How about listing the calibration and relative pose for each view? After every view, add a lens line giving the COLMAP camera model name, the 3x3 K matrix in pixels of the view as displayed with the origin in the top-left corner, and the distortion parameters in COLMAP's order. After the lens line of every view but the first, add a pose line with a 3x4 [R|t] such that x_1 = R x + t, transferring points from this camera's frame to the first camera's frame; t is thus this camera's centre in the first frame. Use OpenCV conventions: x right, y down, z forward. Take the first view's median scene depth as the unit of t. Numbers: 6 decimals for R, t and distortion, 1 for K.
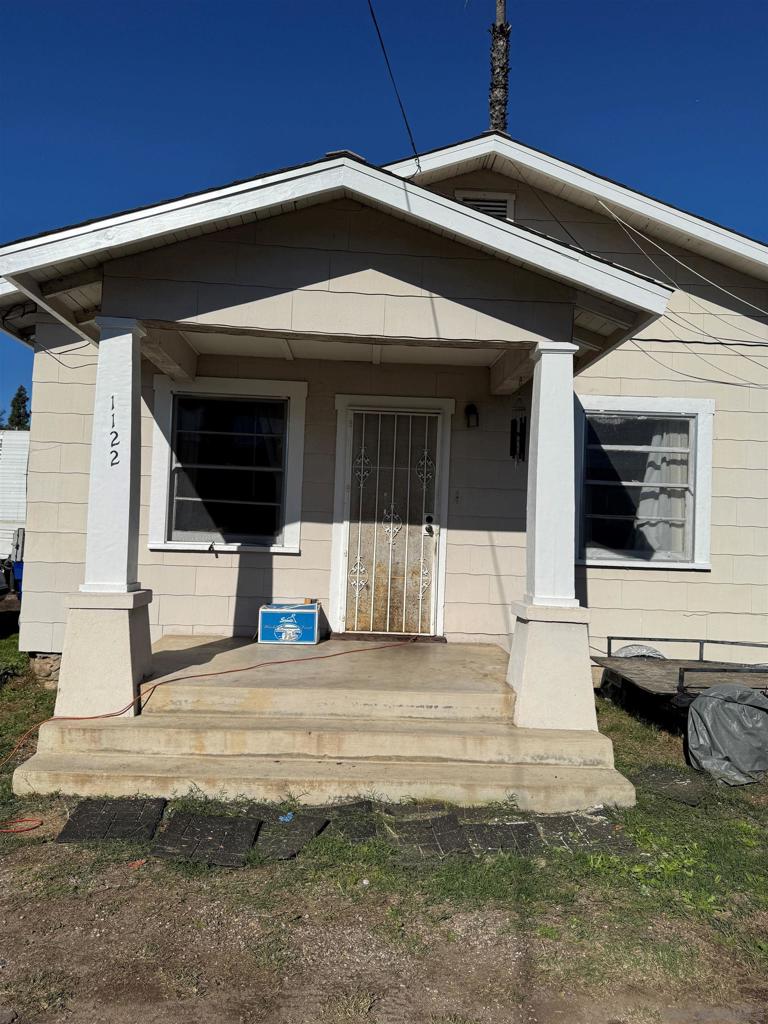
lens RADIAL K [[735.1, 0, 386.0], [0, 735.1, 517.2], [0, 0, 1]] dist [0.012069, -0.010186]
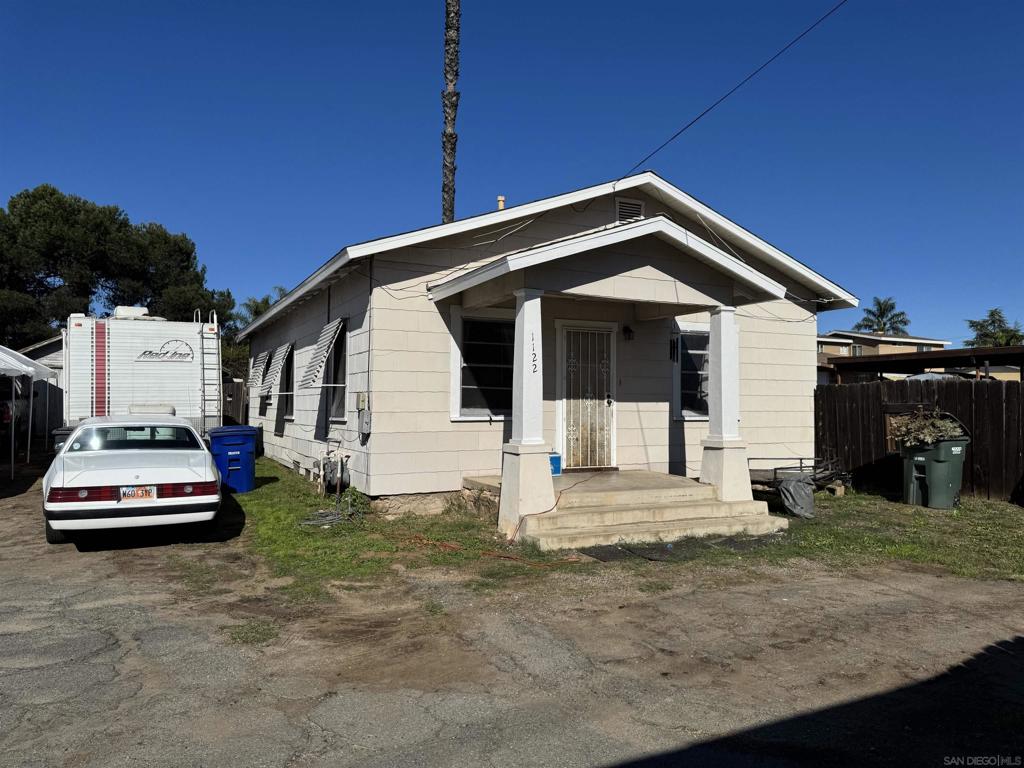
lens RADIAL K [[735.1, 0, 509.5], [0, 735.1, 381.0], [0, 0, 1]] dist [0.012069, -0.010186]
pose [[0.917733, -0.017878, 0.396795, -0.799661], [0.018677, 0.999824, 0.001849, -0.038551], [-0.396758, 0.005714, 0.917905, -0.422201]]
